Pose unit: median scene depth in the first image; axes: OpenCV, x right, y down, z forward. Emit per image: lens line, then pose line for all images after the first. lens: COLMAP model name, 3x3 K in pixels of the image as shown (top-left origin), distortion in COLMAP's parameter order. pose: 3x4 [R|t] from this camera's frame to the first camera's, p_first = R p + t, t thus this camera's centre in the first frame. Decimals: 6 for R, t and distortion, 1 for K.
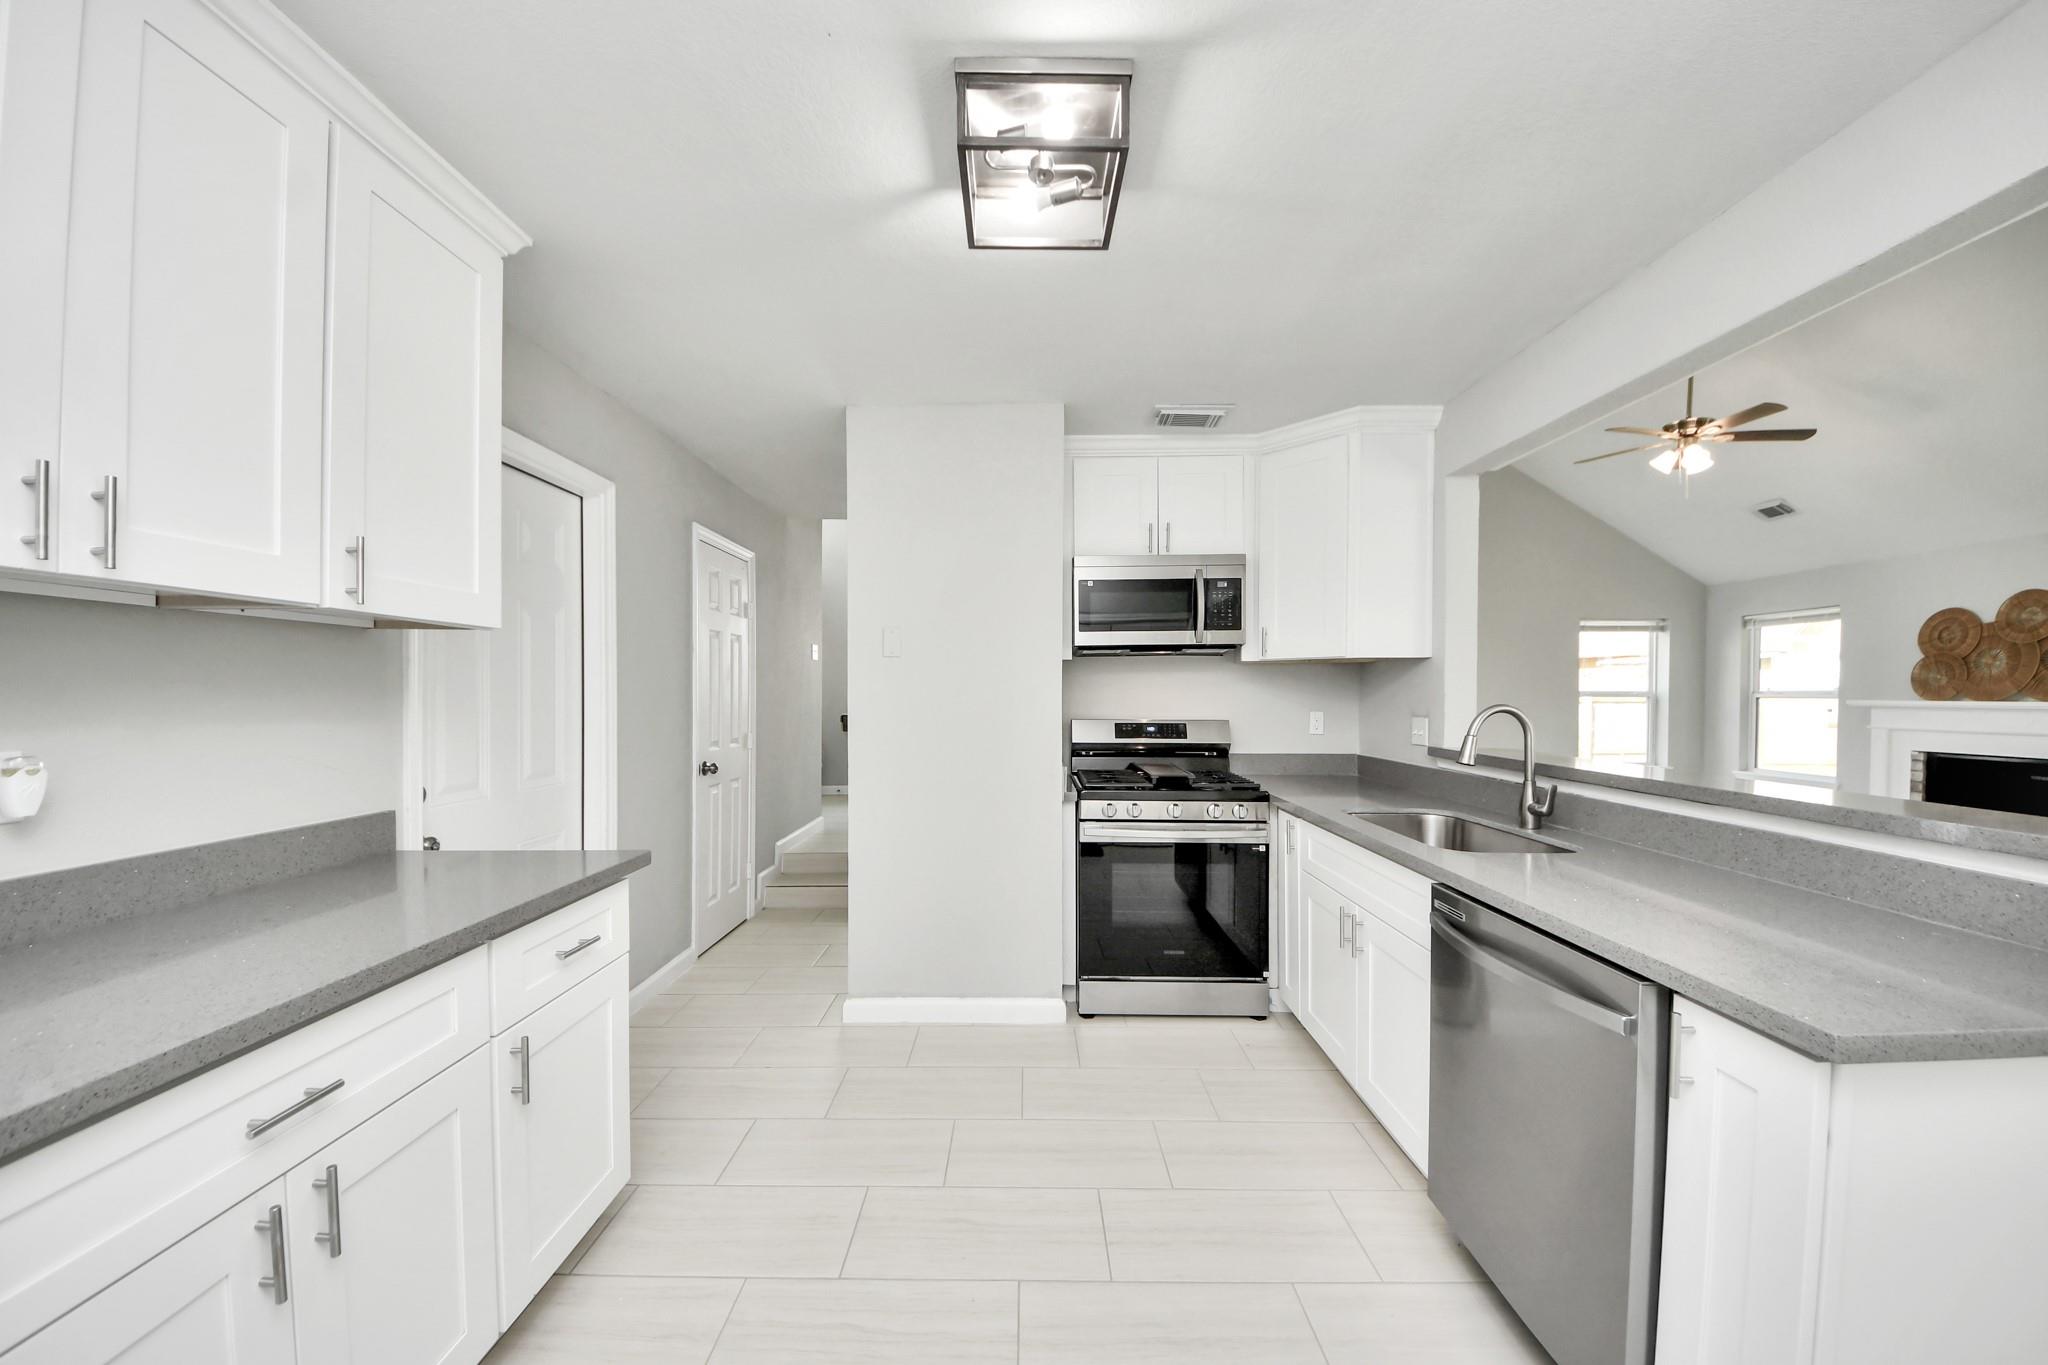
lens RADIAL K [[718.9, 0, 1040.2], [0, 718.9, 700.2], [0, 0, 1]] dist [0.002711, -0.008732]
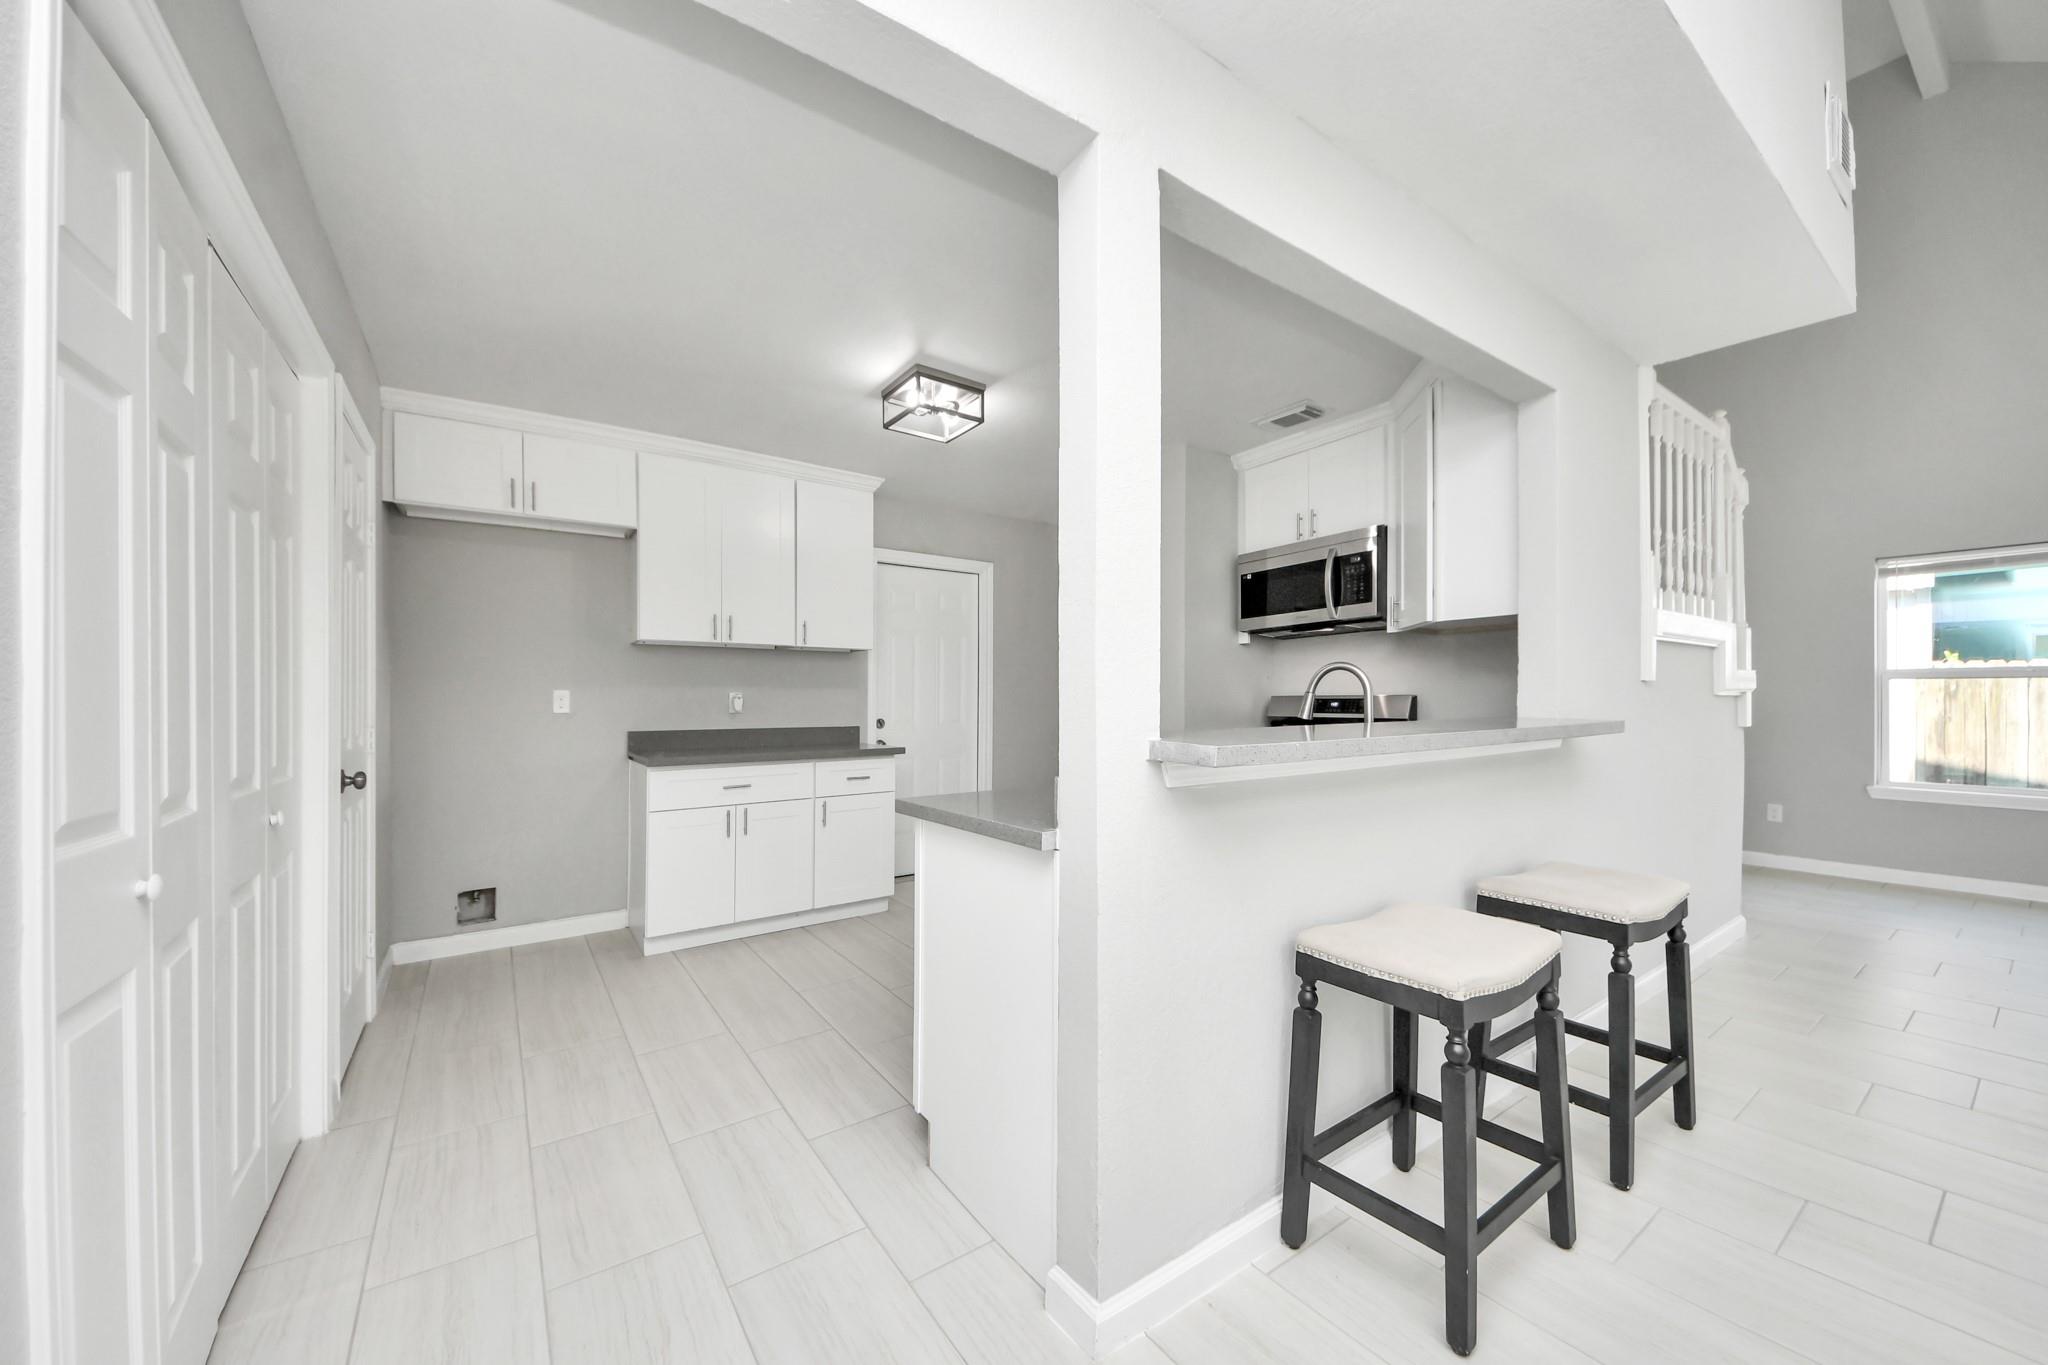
lens RADIAL K [[752.9, 0, 1031.5], [0, 752.9, 692.9], [0, 0, 1]] dist [0.026471, -0.021179]
pose [[0.562830, -0.012021, -0.826485, 0.845345], [-0.006328, 0.999802, -0.018851, 0.049515], [0.826548, 0.015840, 0.562643, 0.017864]]
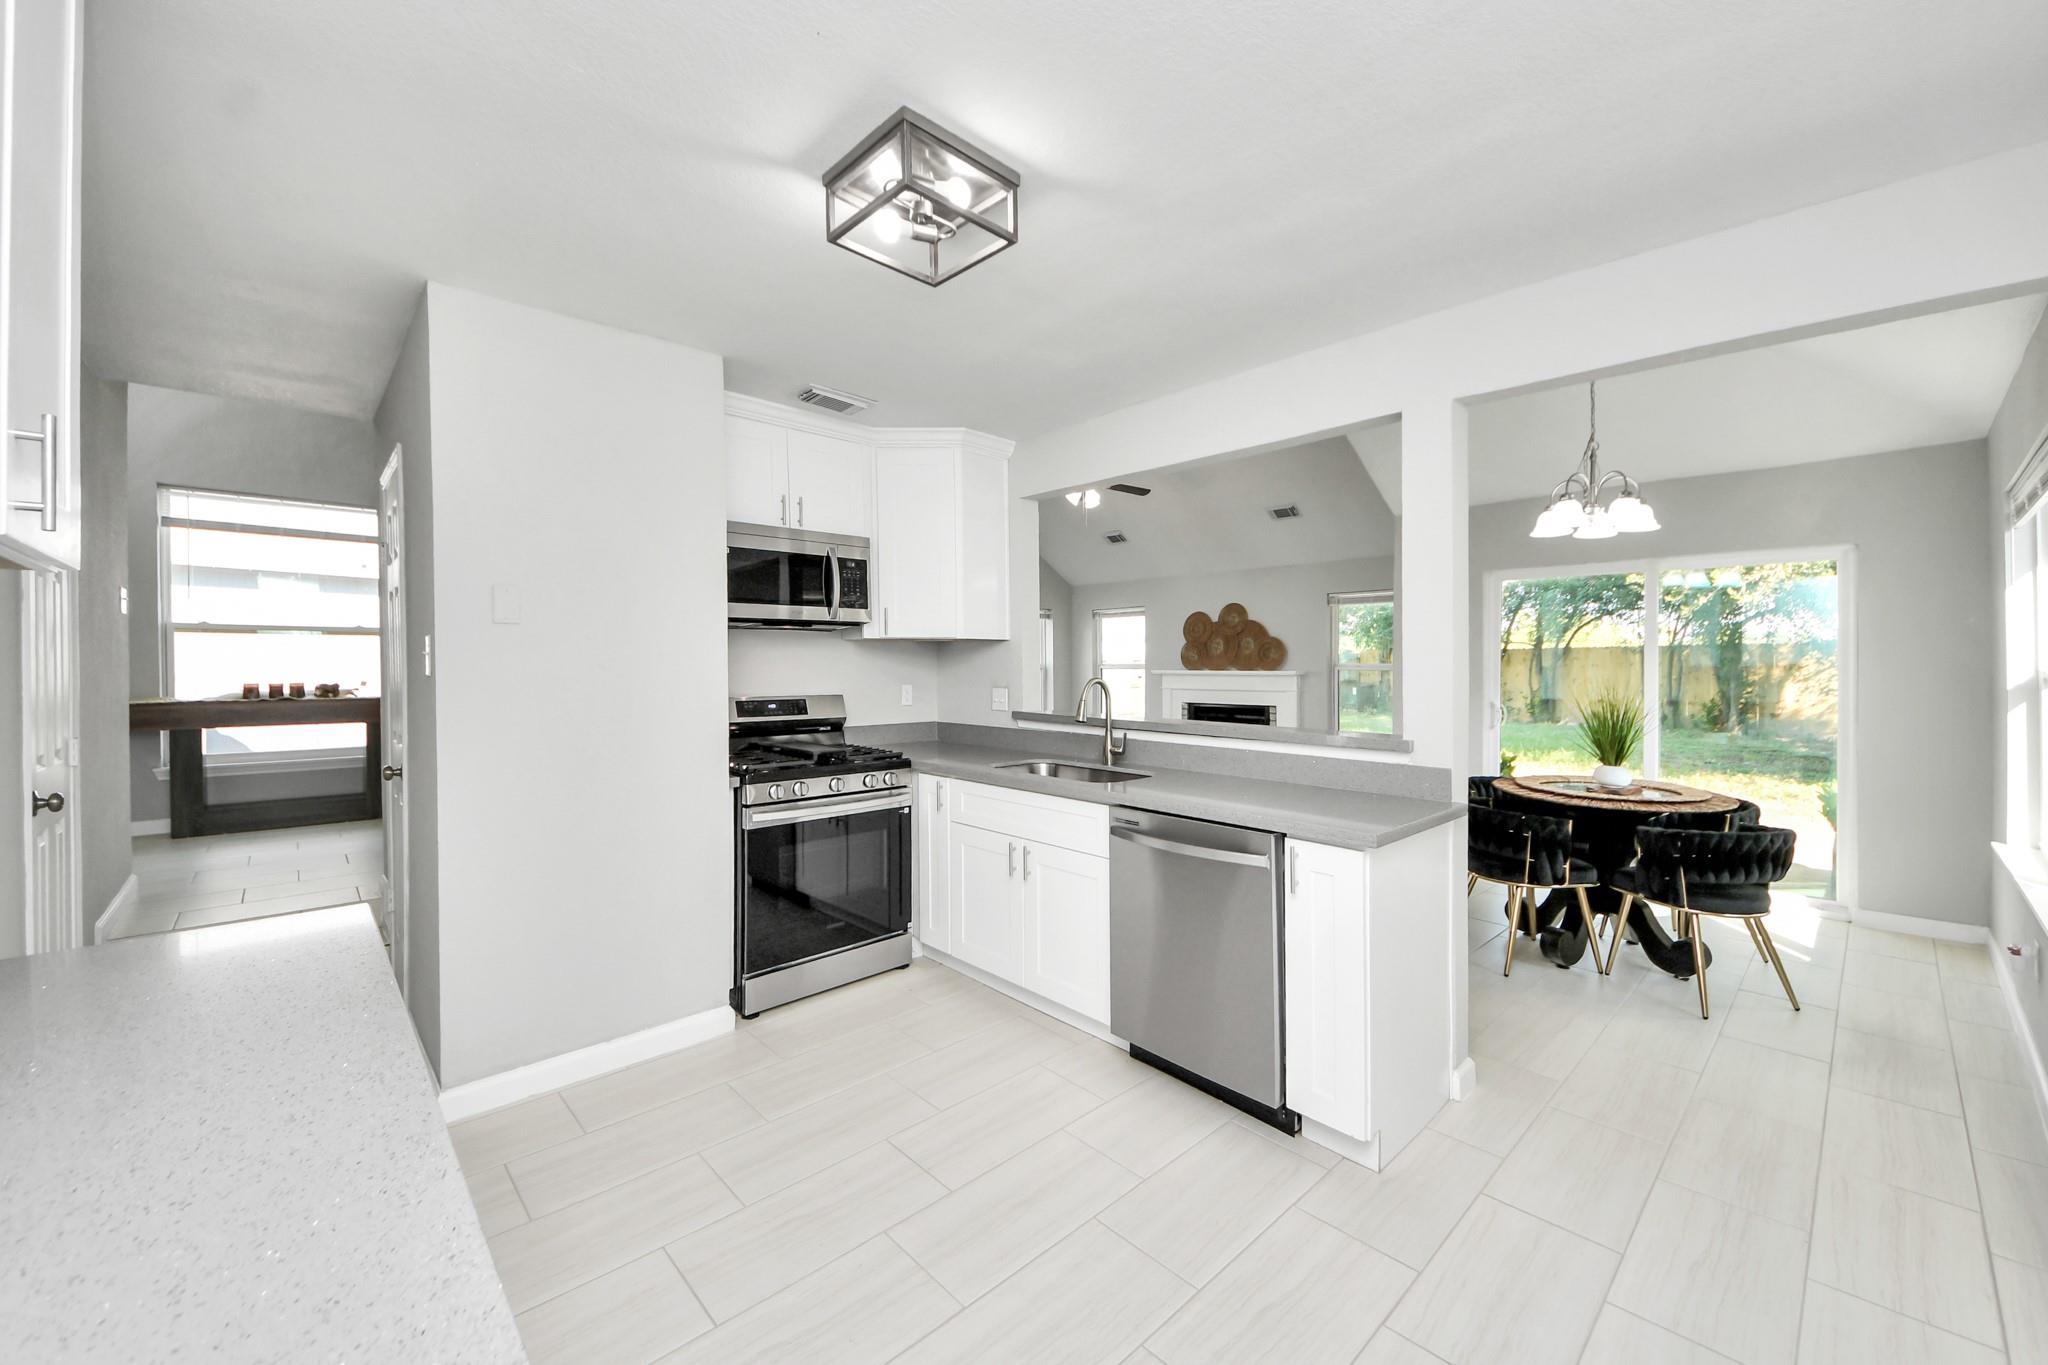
lens RADIAL K [[771.7, 0, 1035.5], [0, 771.7, 657.2], [0, 0, 1]] dist [0.015015, 0.000008]
pose [[0.715454, 0.004647, 0.698644, -0.326461], [0.009371, 0.999824, -0.016246, -0.005661], [-0.698597, 0.018171, 0.715285, 0.012721]]
